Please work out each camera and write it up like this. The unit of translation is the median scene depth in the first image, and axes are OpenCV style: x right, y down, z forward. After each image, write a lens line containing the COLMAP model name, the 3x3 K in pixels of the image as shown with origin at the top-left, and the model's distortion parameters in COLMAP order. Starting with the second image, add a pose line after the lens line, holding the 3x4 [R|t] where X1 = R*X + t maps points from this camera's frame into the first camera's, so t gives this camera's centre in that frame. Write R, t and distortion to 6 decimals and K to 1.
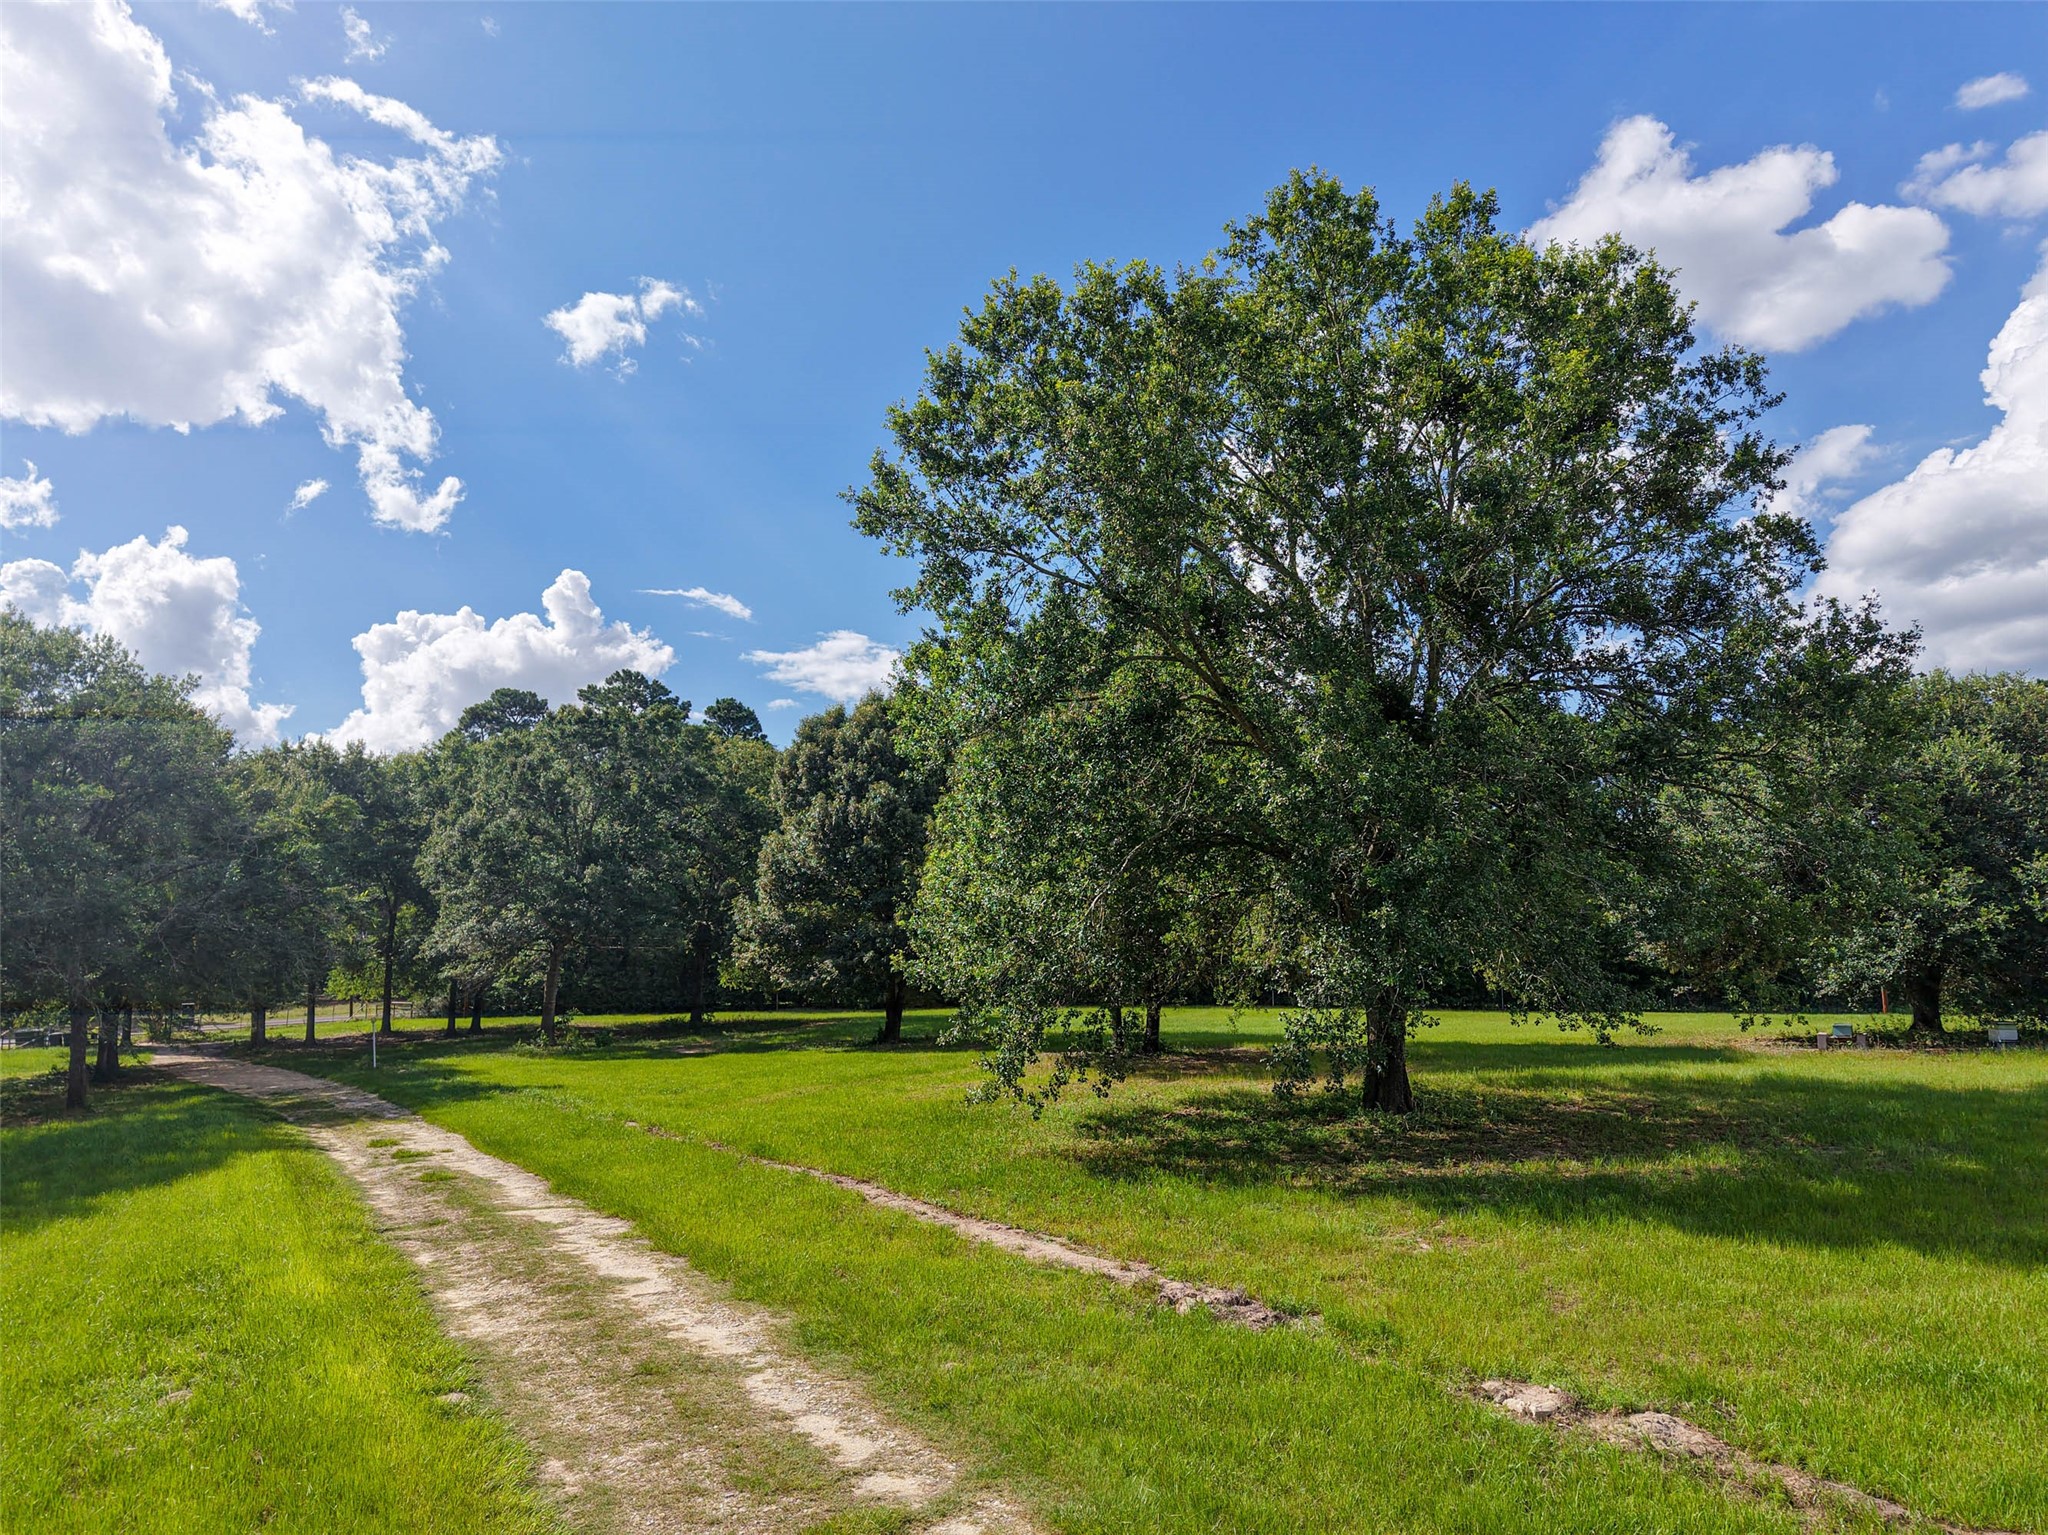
lens RADIAL K [[1379.5, 0, 1022.2], [0, 1379.5, 778.6], [0, 0, 1]] dist [0.026645, -0.008659]
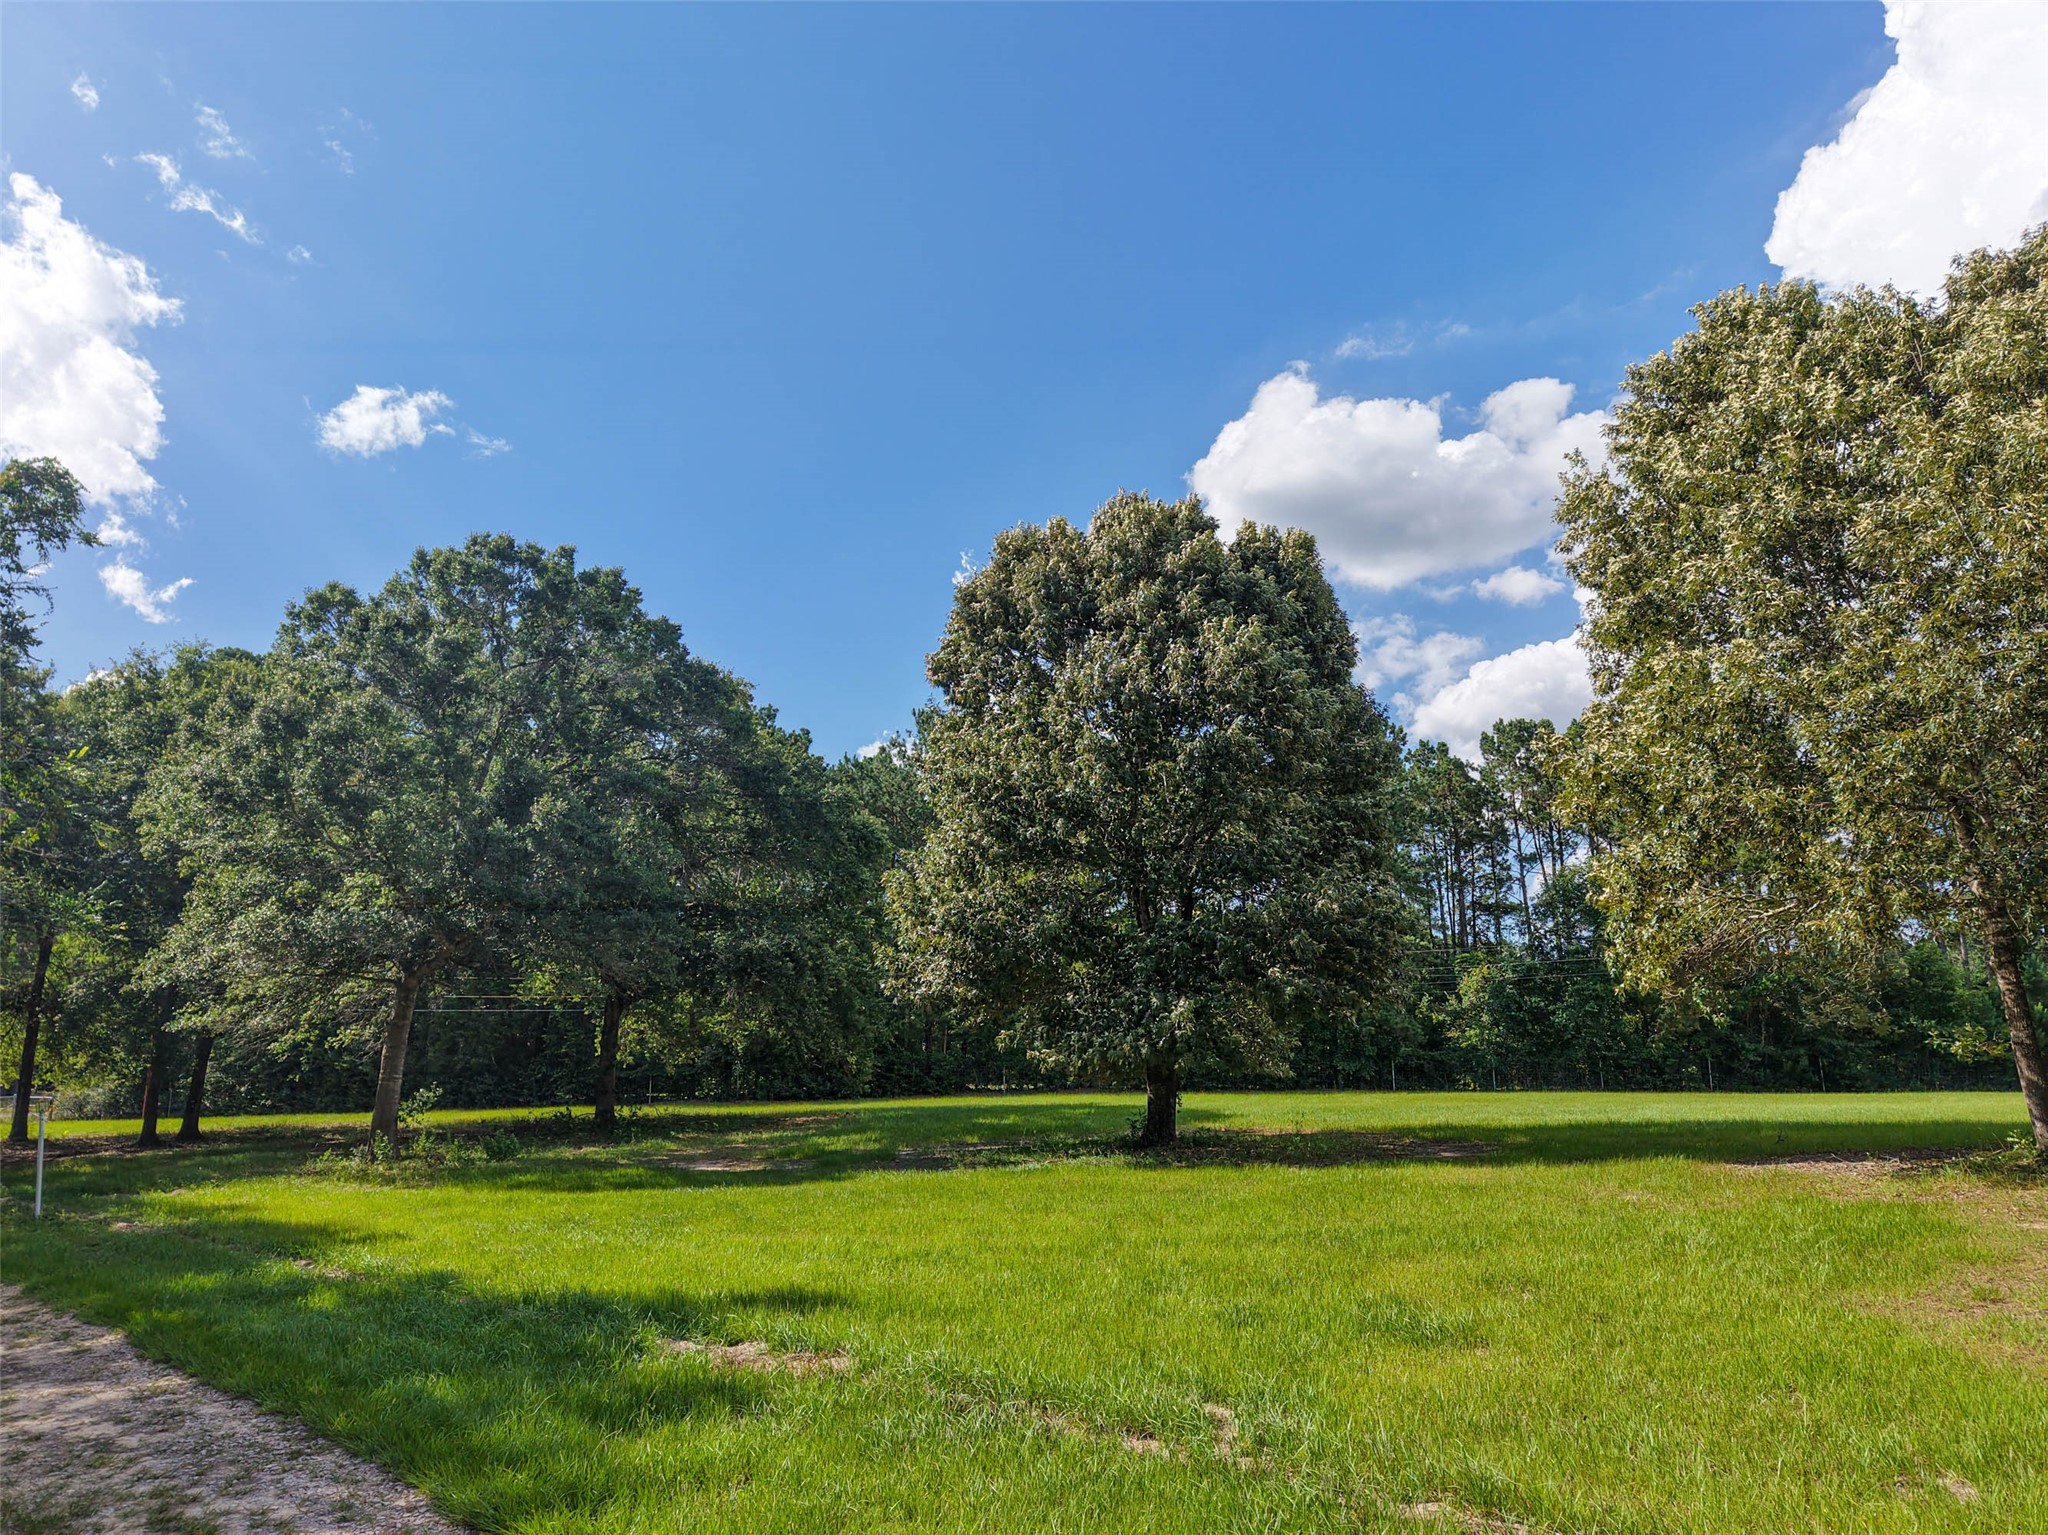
lens RADIAL K [[1379.5, 0, 1022.2], [0, 1379.5, 778.6], [0, 0, 1]] dist [0.026645, -0.008659]
pose [[0.979156, 0.046541, 0.197705, -0.217155], [-0.032022, 0.996593, -0.076012, 0.079676], [-0.200569, 0.068096, 0.977310, 0.425553]]
